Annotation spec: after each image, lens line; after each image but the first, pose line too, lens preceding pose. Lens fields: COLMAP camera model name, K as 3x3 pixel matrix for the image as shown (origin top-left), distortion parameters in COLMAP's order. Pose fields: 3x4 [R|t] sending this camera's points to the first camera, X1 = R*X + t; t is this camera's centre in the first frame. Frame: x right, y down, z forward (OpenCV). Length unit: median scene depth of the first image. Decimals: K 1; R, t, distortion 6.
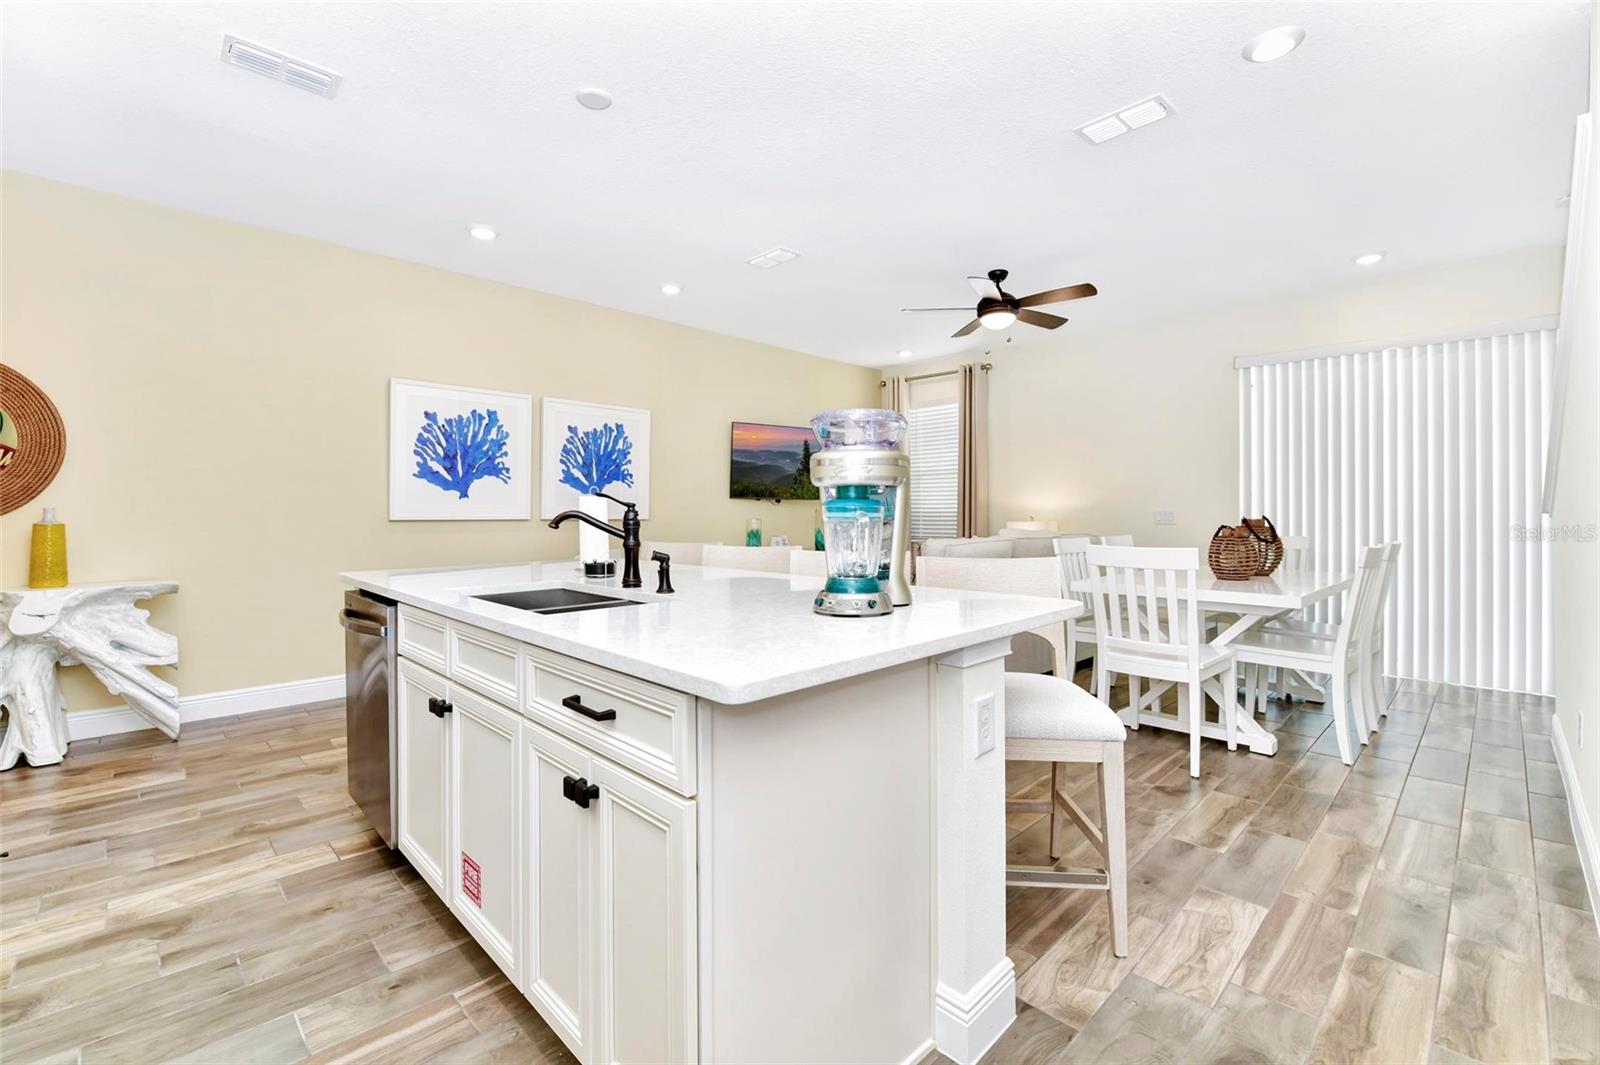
lens RADIAL K [[695.8, 0, 804.1], [0, 695.8, 522.8], [0, 0, 1]] dist [-0.002441, -0.000824]
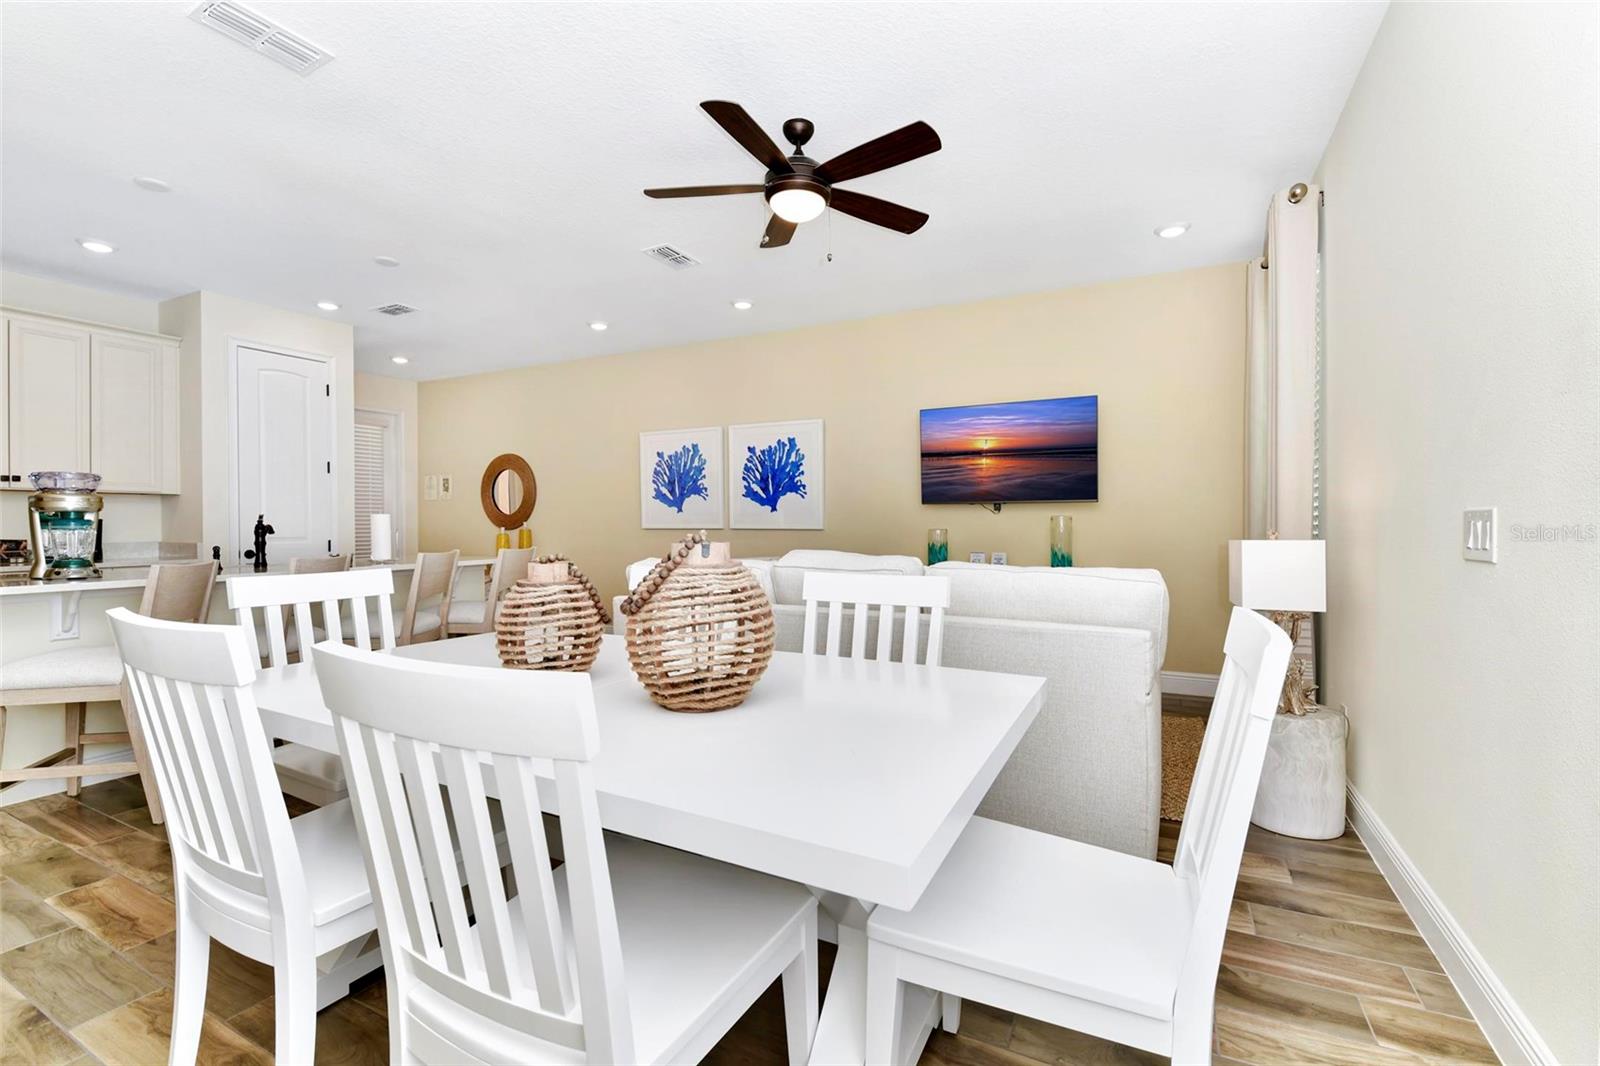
lens RADIAL K [[695.8, 0, 804.1], [0, 695.8, 523.3], [0, 0, 1]] dist [-0.002441, -0.000824]
pose [[0.311157, -0.006472, -0.950337, 0.812895], [-0.010755, 0.999889, -0.010331, -0.002852], [0.950298, 0.013435, 0.311053, 0.763701]]
